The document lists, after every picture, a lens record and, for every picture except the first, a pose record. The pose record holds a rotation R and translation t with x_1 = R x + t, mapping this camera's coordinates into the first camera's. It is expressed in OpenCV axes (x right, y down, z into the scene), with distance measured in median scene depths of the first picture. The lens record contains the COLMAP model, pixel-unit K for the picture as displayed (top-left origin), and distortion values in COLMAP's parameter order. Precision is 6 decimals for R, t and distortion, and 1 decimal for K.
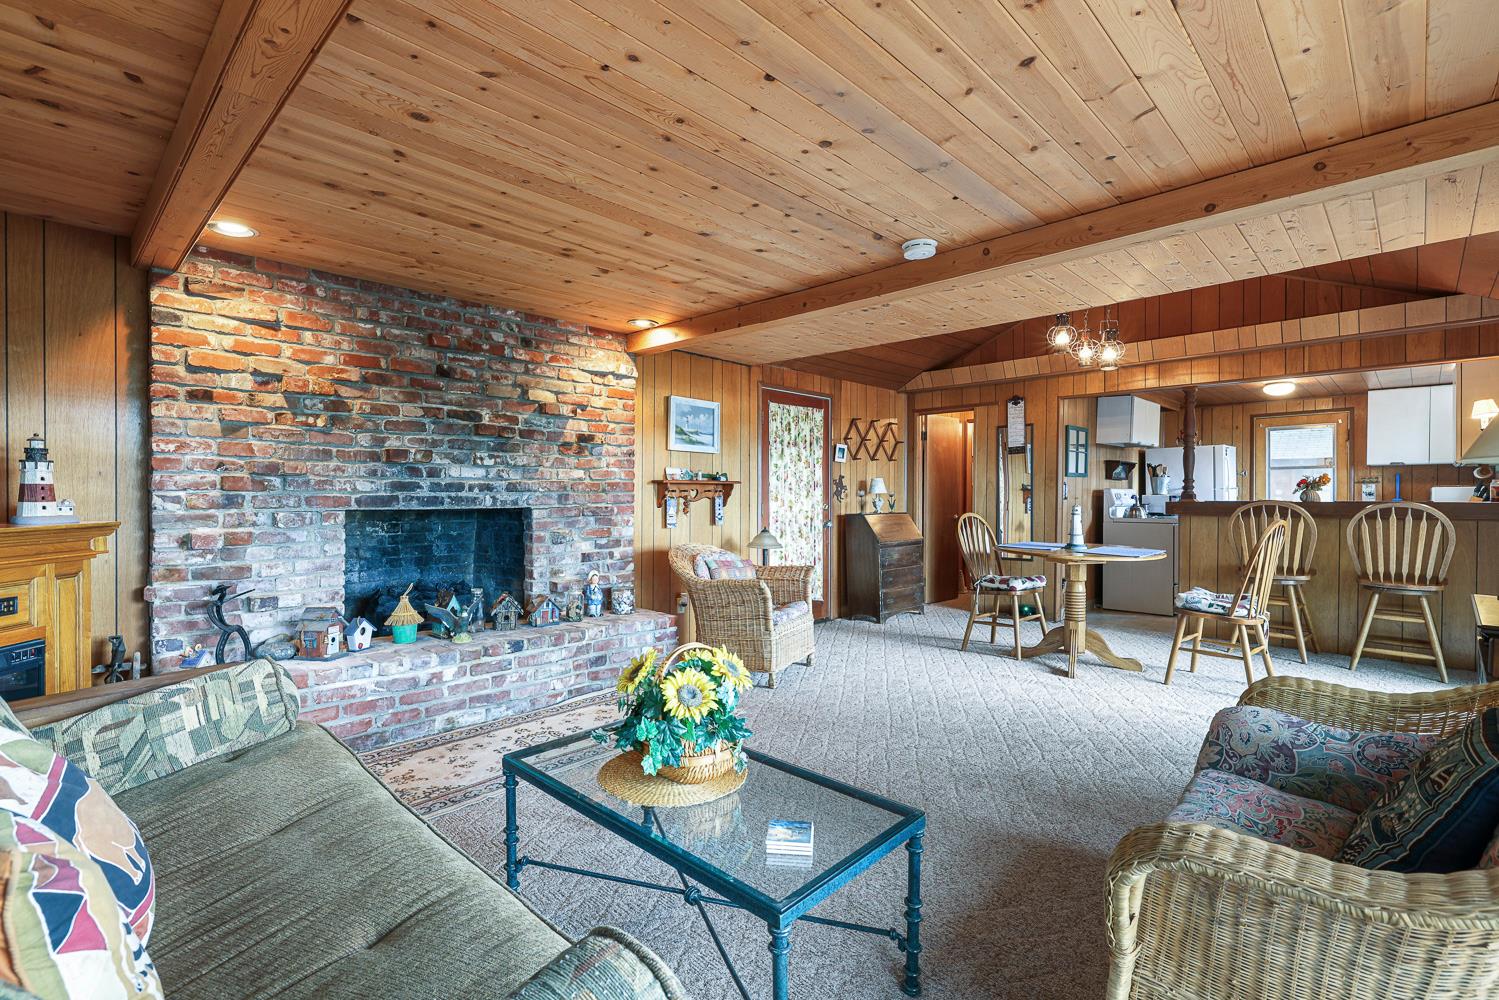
lens RADIAL K [[692.5, 0, 745.7], [0, 692.5, 503.1], [0, 0, 1]] dist [-0.001359, -0.000353]
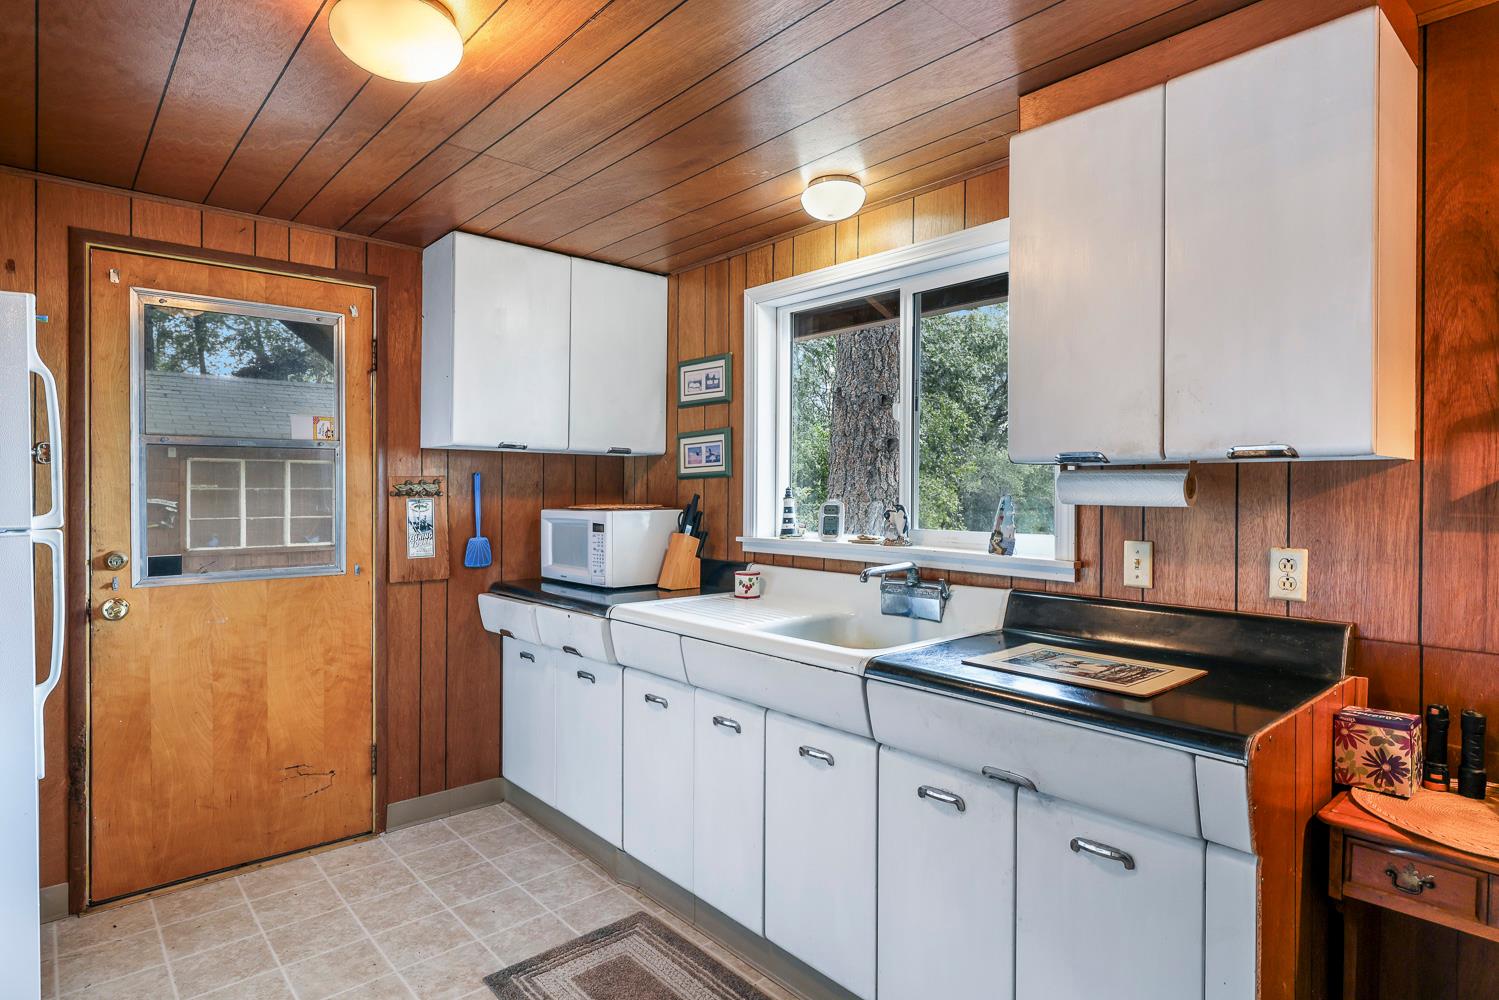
lens RADIAL K [[808.9, 0, 753.2], [0, 808.9, 495.2], [0, 0, 1]] dist [-0.001735, 0.000947]
pose [[0.069520, -0.005458, 0.997566, 0.947236], [0.004713, 0.999976, 0.005143, -0.059473], [-0.997569, 0.004344, 0.069544, 1.534260]]
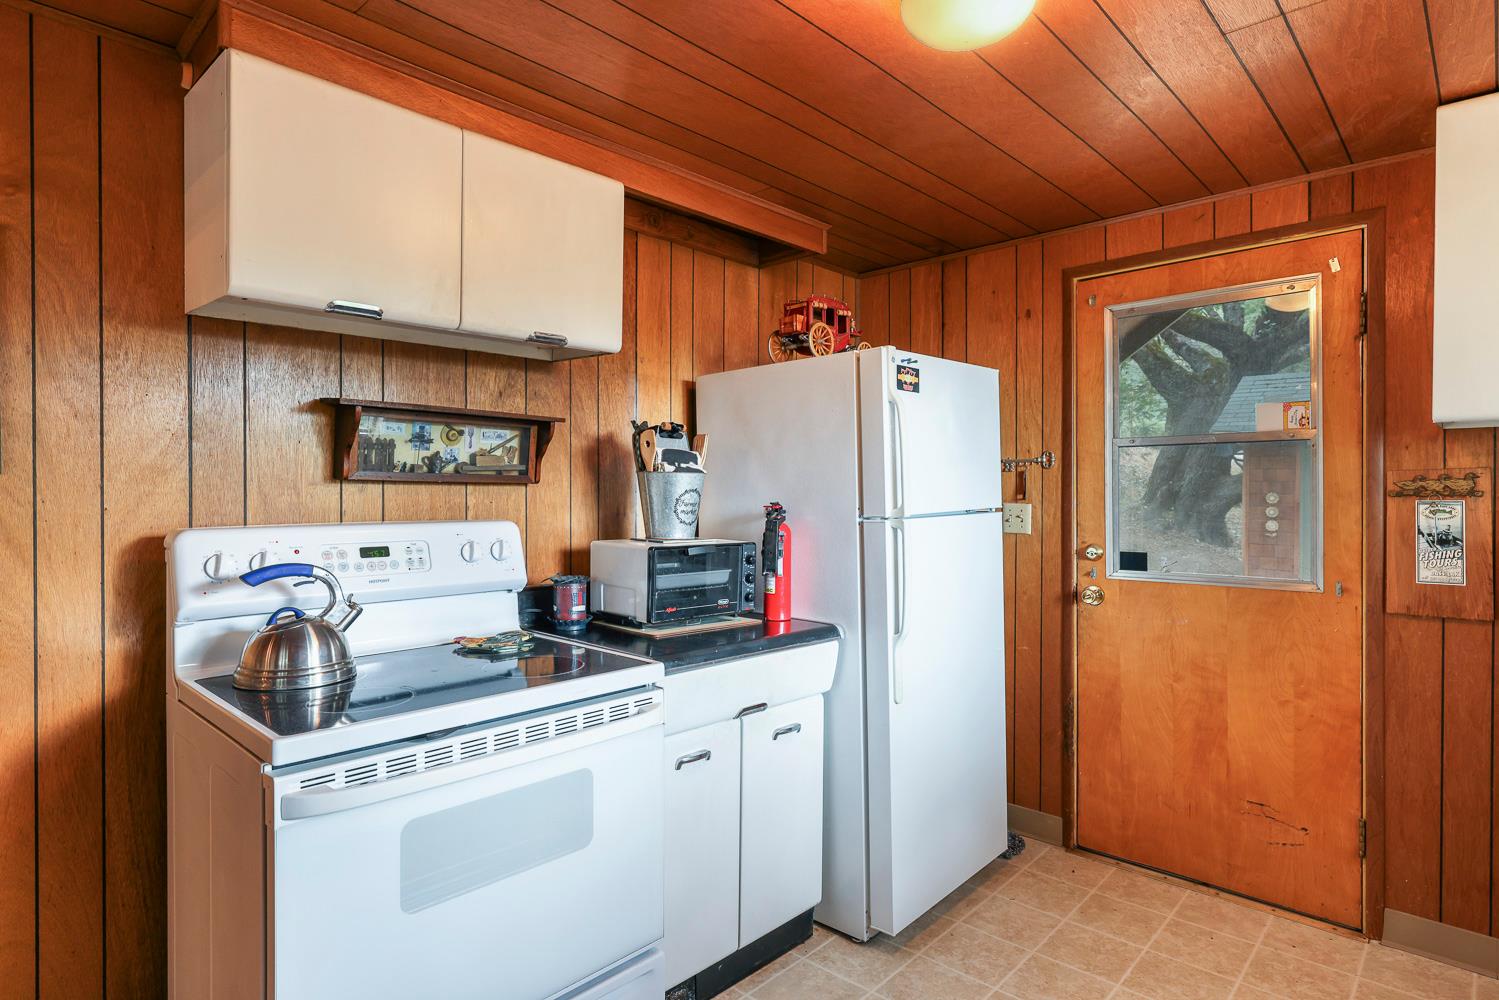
lens RADIAL K [[808.9, 0, 753.2], [0, 808.9, 495.2], [0, 0, 1]] dist [-0.001735, 0.000947]
pose [[0.999634, -0.000095, 0.027054, 1.231222], [0.000173, 0.999996, -0.002897, -0.055671], [-0.027053, 0.002901, 0.999630, 1.364929]]
